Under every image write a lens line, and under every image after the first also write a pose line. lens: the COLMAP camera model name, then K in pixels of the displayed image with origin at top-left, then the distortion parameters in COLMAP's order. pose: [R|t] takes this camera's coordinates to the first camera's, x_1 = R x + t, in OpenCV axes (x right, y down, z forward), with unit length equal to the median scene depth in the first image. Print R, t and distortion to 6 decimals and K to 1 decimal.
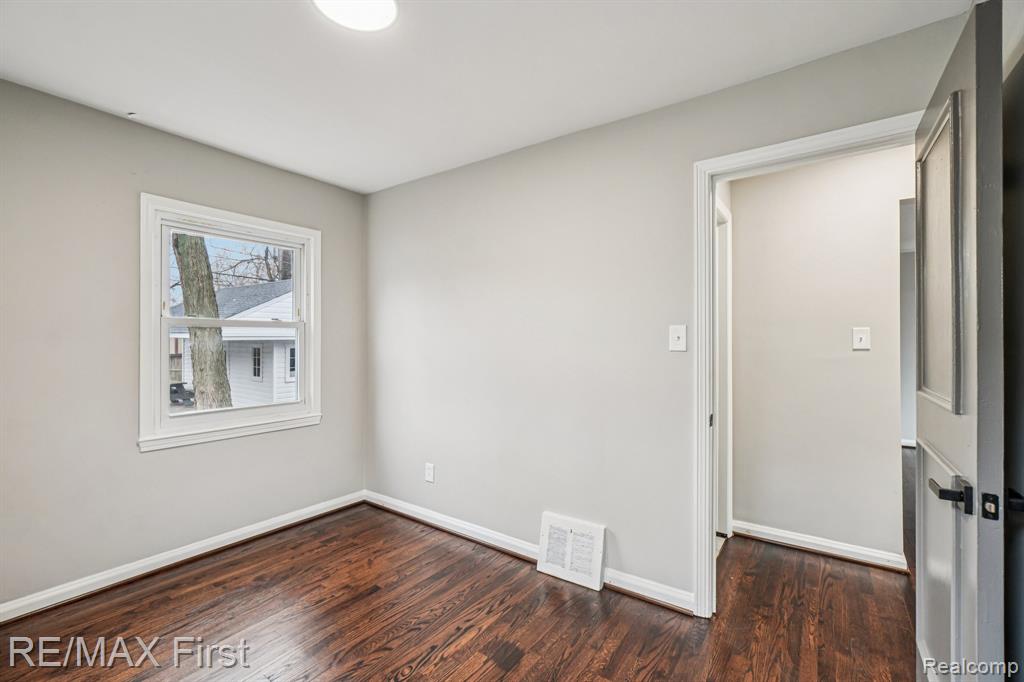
lens RADIAL K [[442.8, 0, 518.7], [0, 442.8, 340.4], [0, 0, 1]] dist [-0.007182, 0.000503]
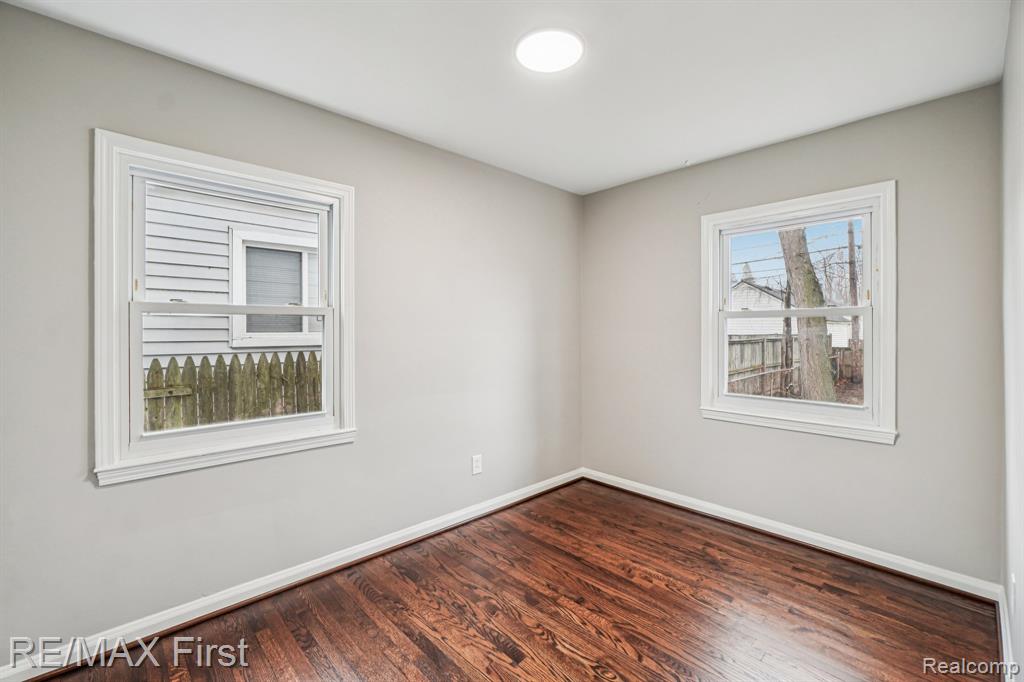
lens RADIAL K [[442.8, 0, 517.5], [0, 442.8, 340.1], [0, 0, 1]] dist [-0.007182, 0.000503]
pose [[-0.212132, 0.009499, -0.977195, 0.471773], [-0.002287, 0.999945, 0.010216, 0.011458], [0.977238, 0.004402, -0.212098, 0.667383]]
